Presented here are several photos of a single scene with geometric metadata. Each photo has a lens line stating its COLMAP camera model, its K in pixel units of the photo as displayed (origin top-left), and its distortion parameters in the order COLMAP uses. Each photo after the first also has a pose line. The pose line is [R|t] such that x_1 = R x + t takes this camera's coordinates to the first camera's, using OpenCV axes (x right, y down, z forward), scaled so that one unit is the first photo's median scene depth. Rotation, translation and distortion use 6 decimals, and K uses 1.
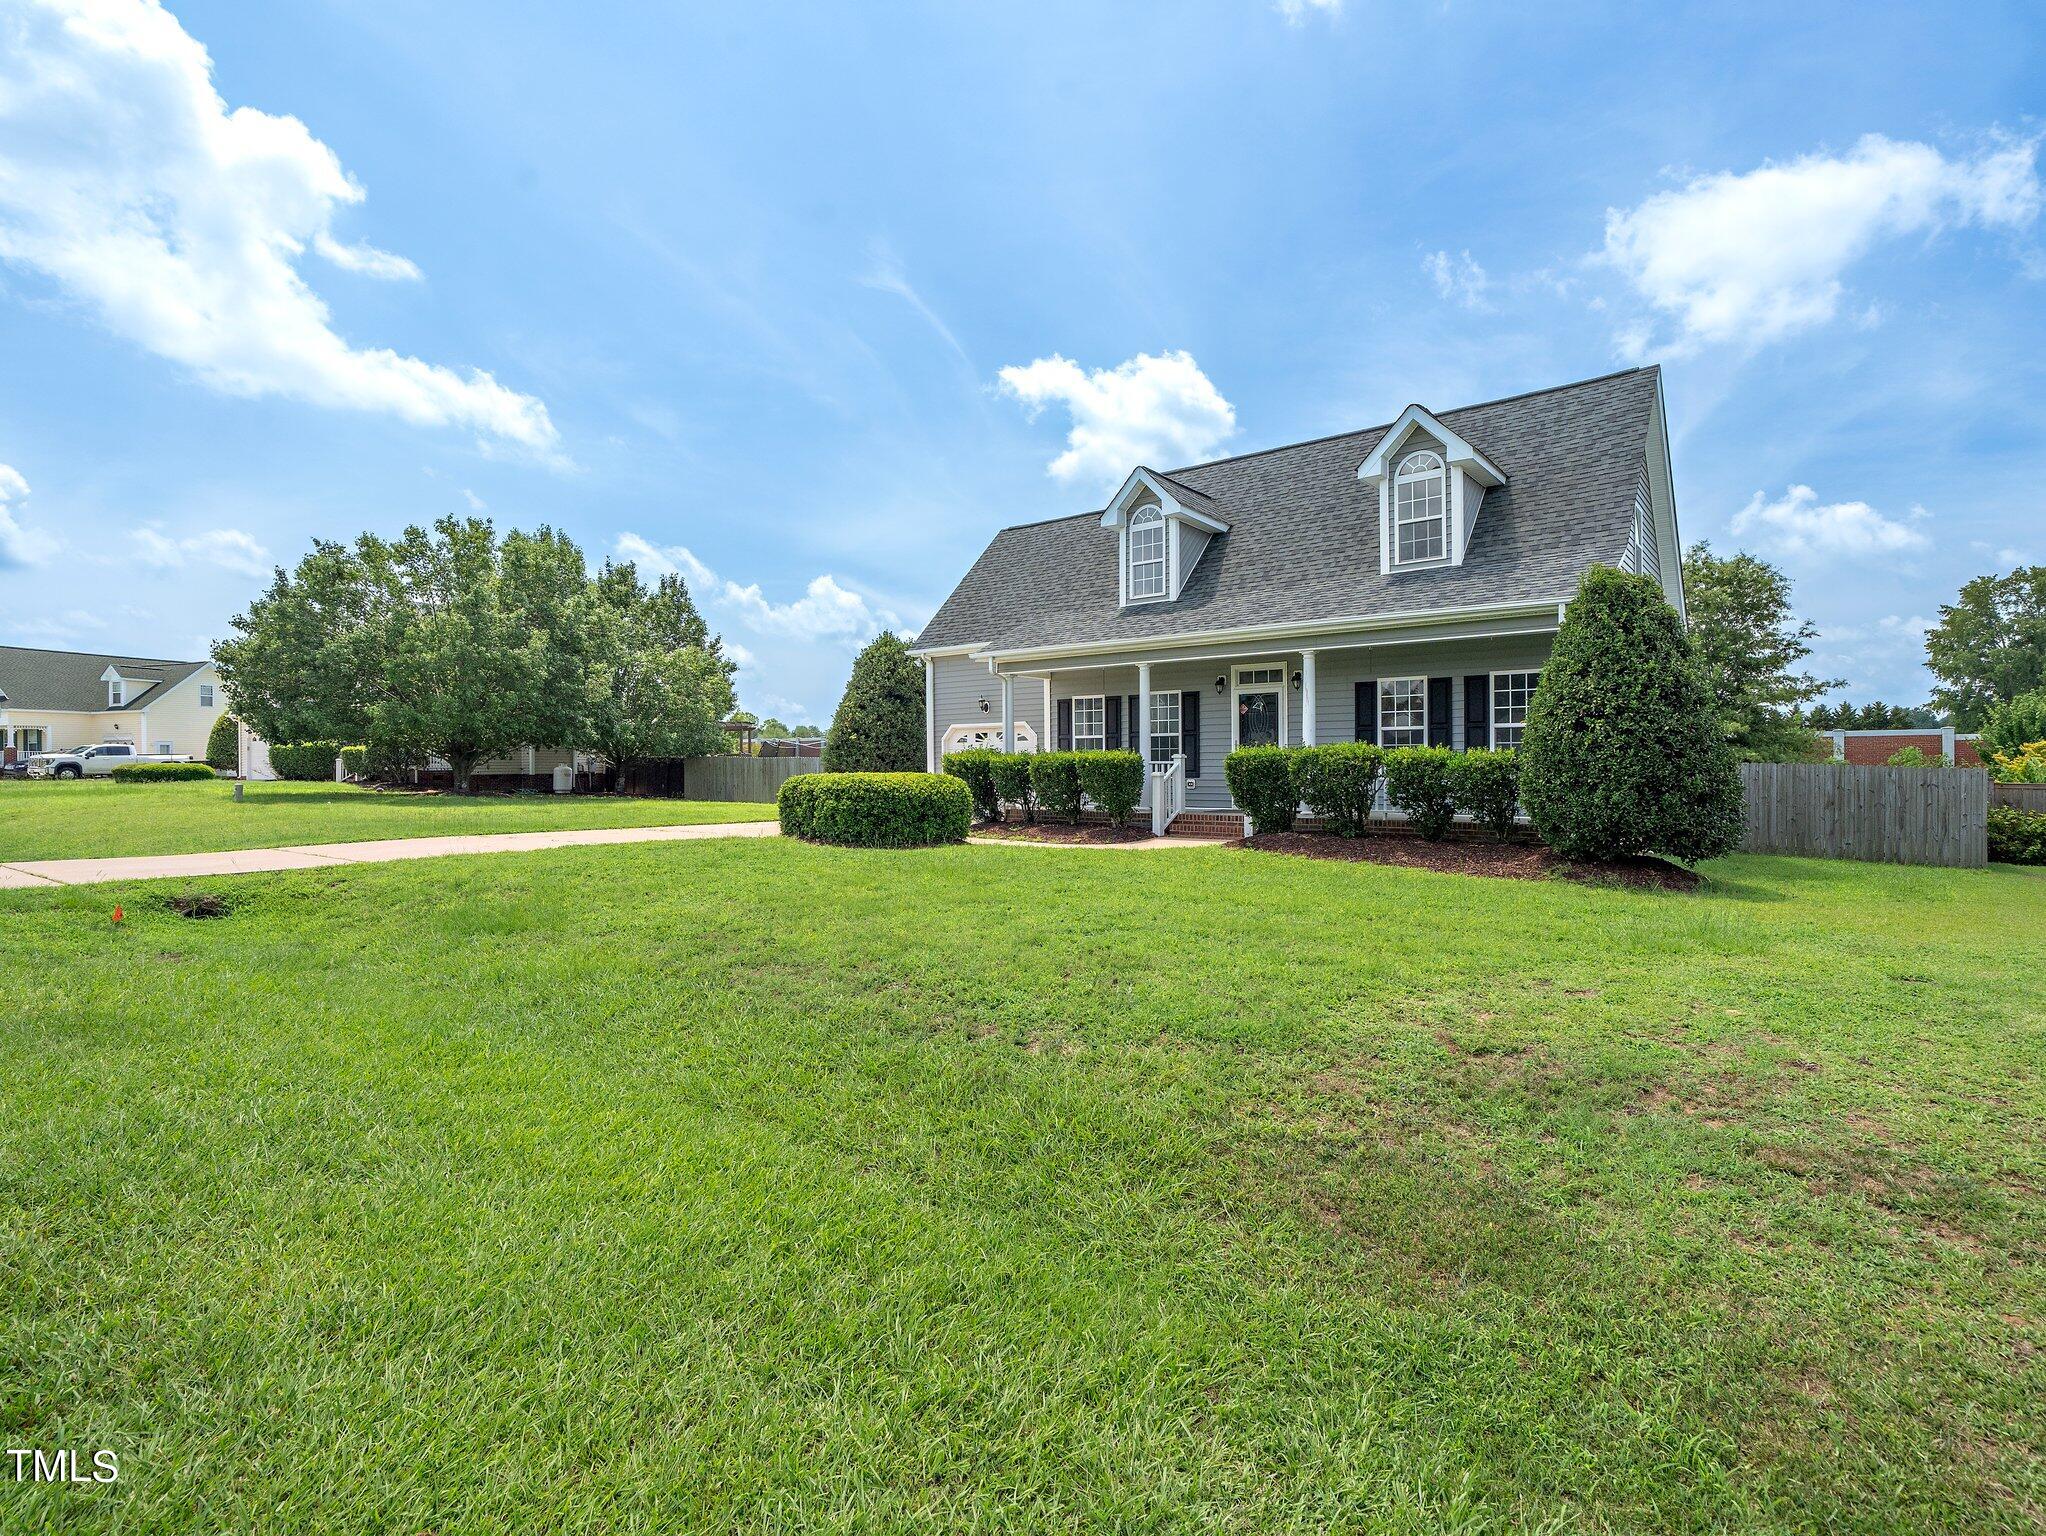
lens RADIAL K [[1005.9, 0, 1009.5], [0, 1005.9, 775.2], [0, 0, 1]] dist [0.004393, -0.001105]
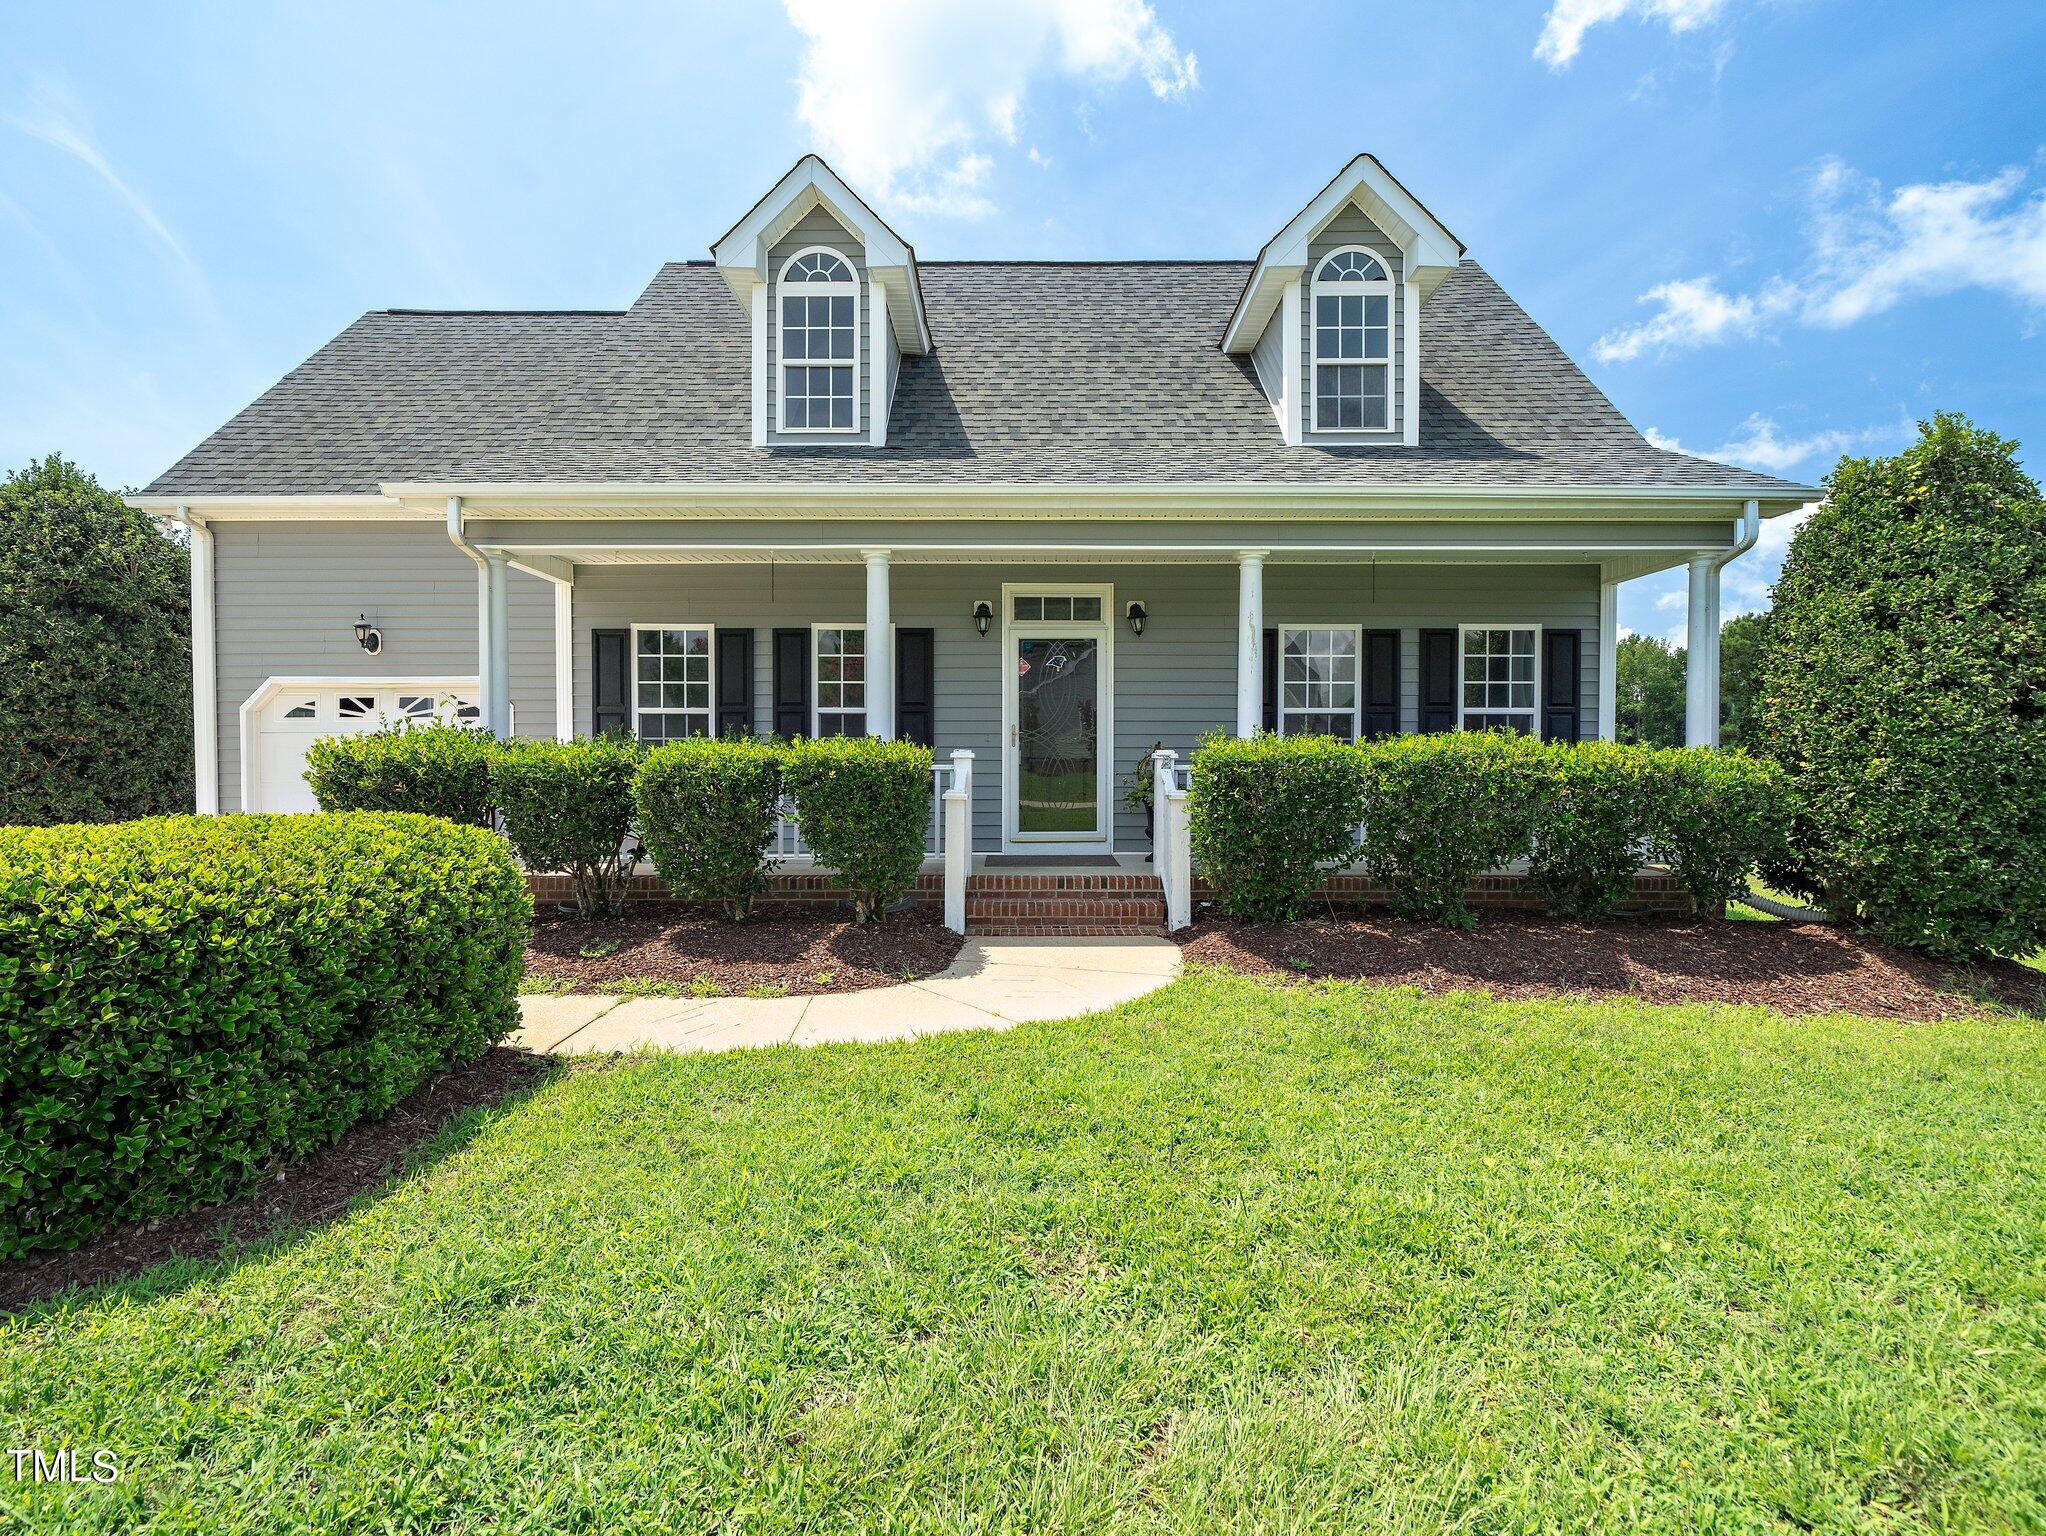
lens RADIAL K [[926.1, 0, 1003.7], [0, 926.1, 777.3], [0, 0, 1]] dist [-0.004570, 0.000701]
pose [[0.770672, -0.004083, 0.637219, -0.091690], [0.002020, 0.999990, 0.003964, -0.009771], [-0.637229, -0.001767, 0.770673, 0.647896]]
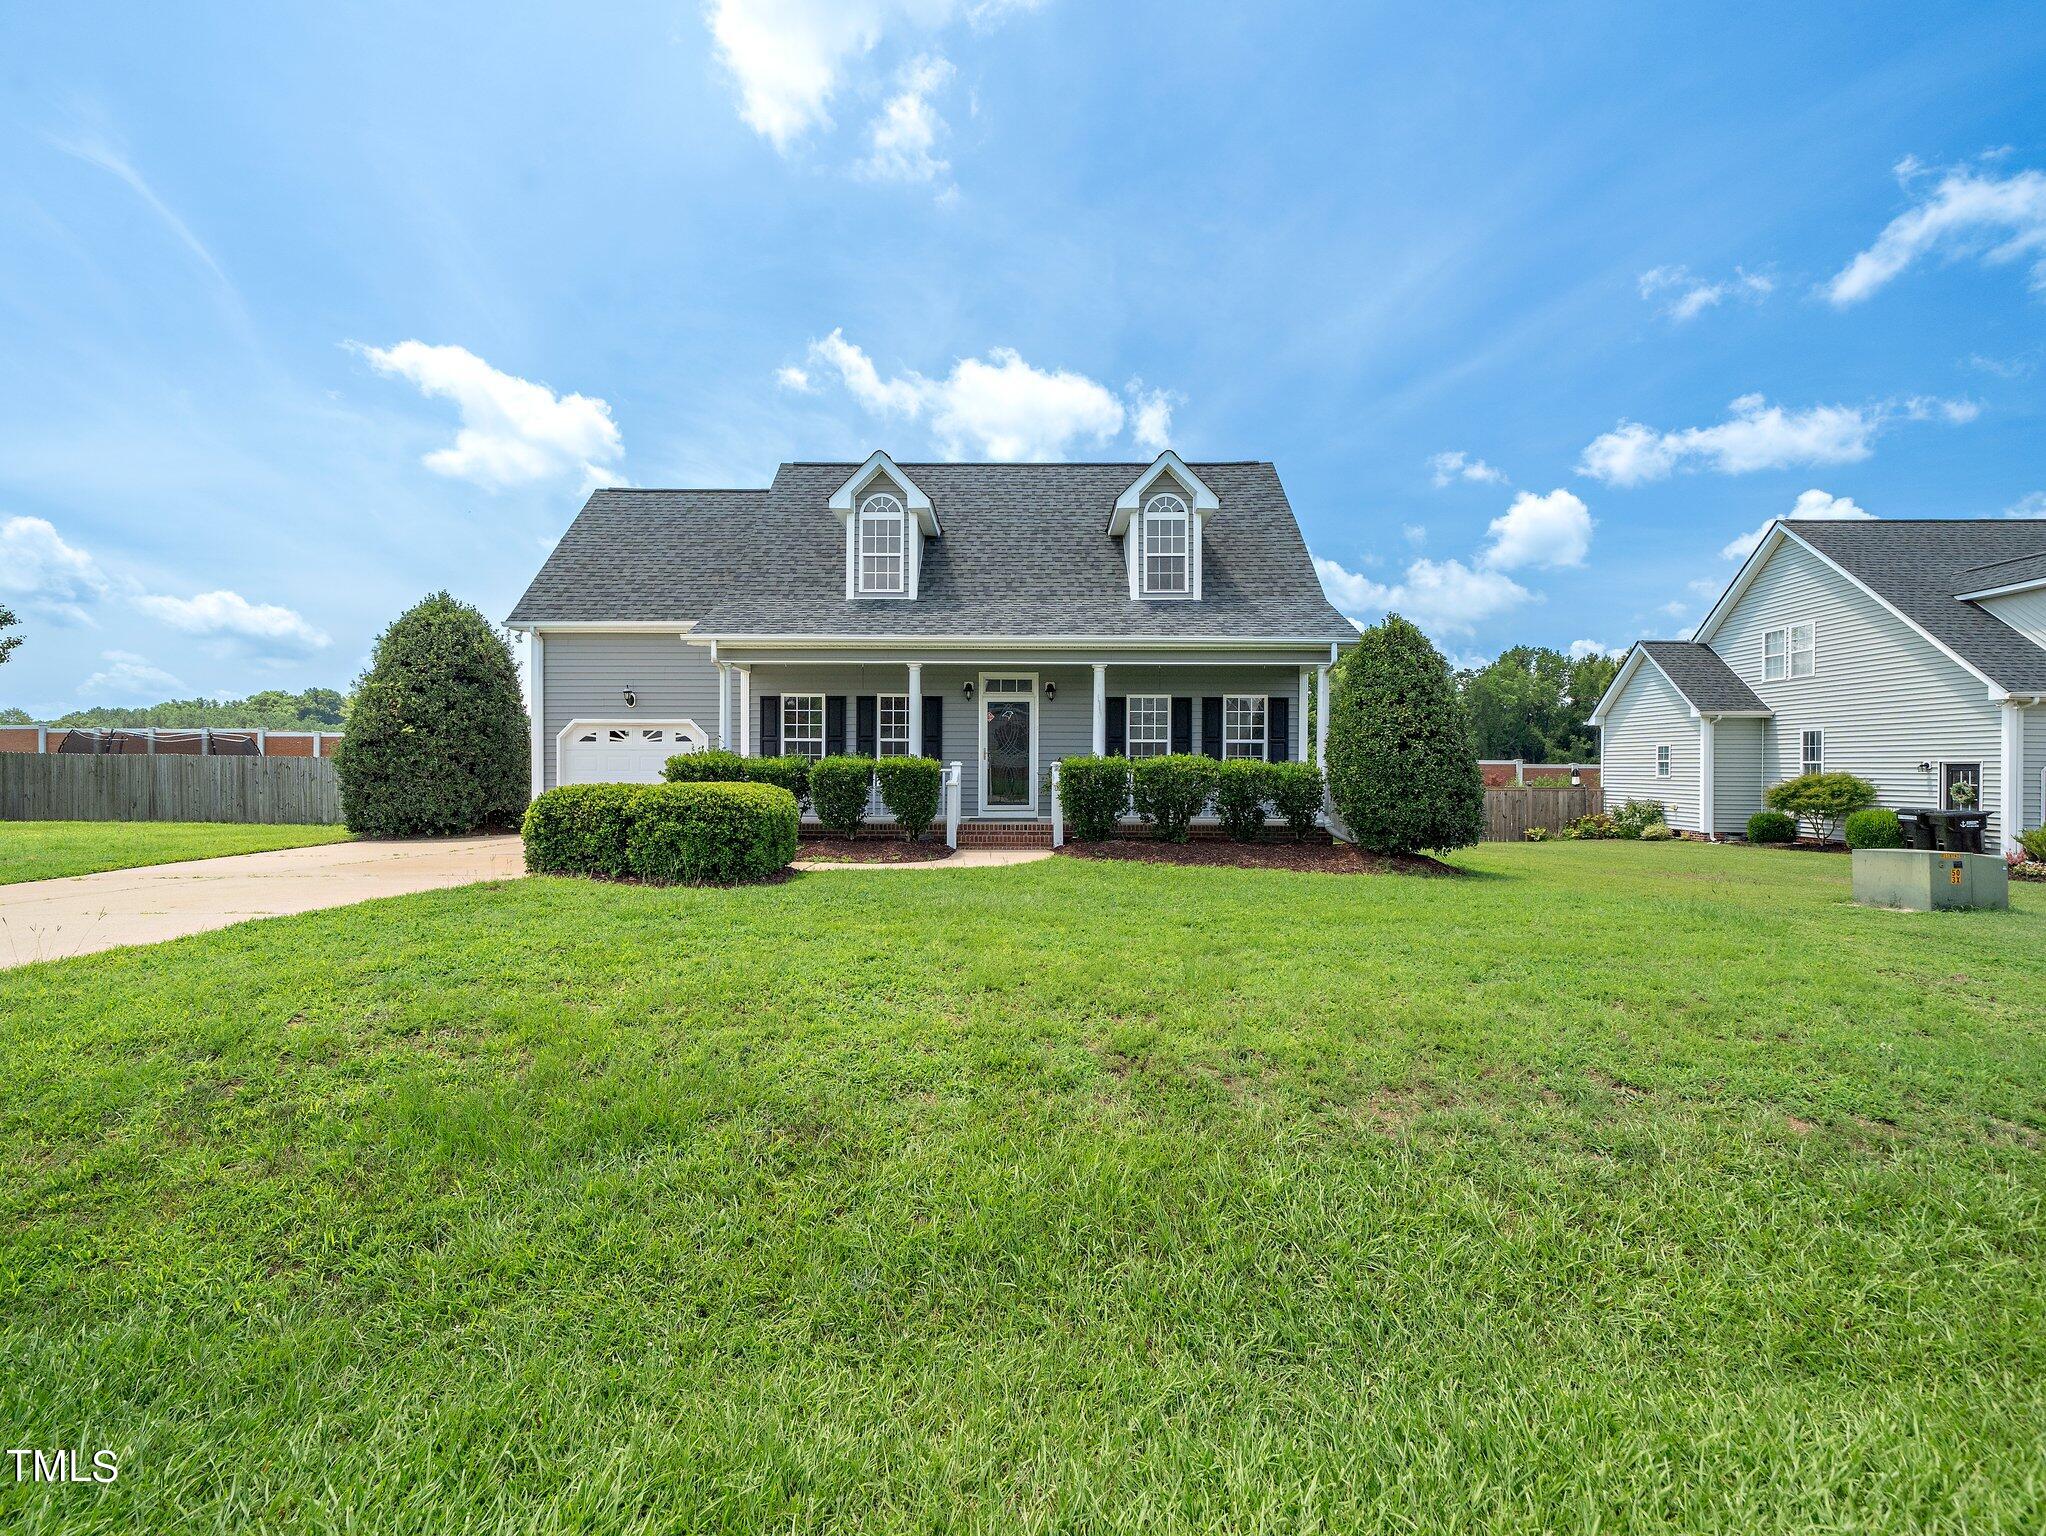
lens RADIAL K [[926.1, 0, 1006.4], [0, 926.1, 774.6], [0, 0, 1]] dist [-0.004570, 0.000701]
pose [[0.776838, 0.006273, 0.629669, -0.341491], [-0.001872, 0.999969, -0.007652, -0.001910], [-0.629697, 0.004766, 0.776826, 0.288352]]
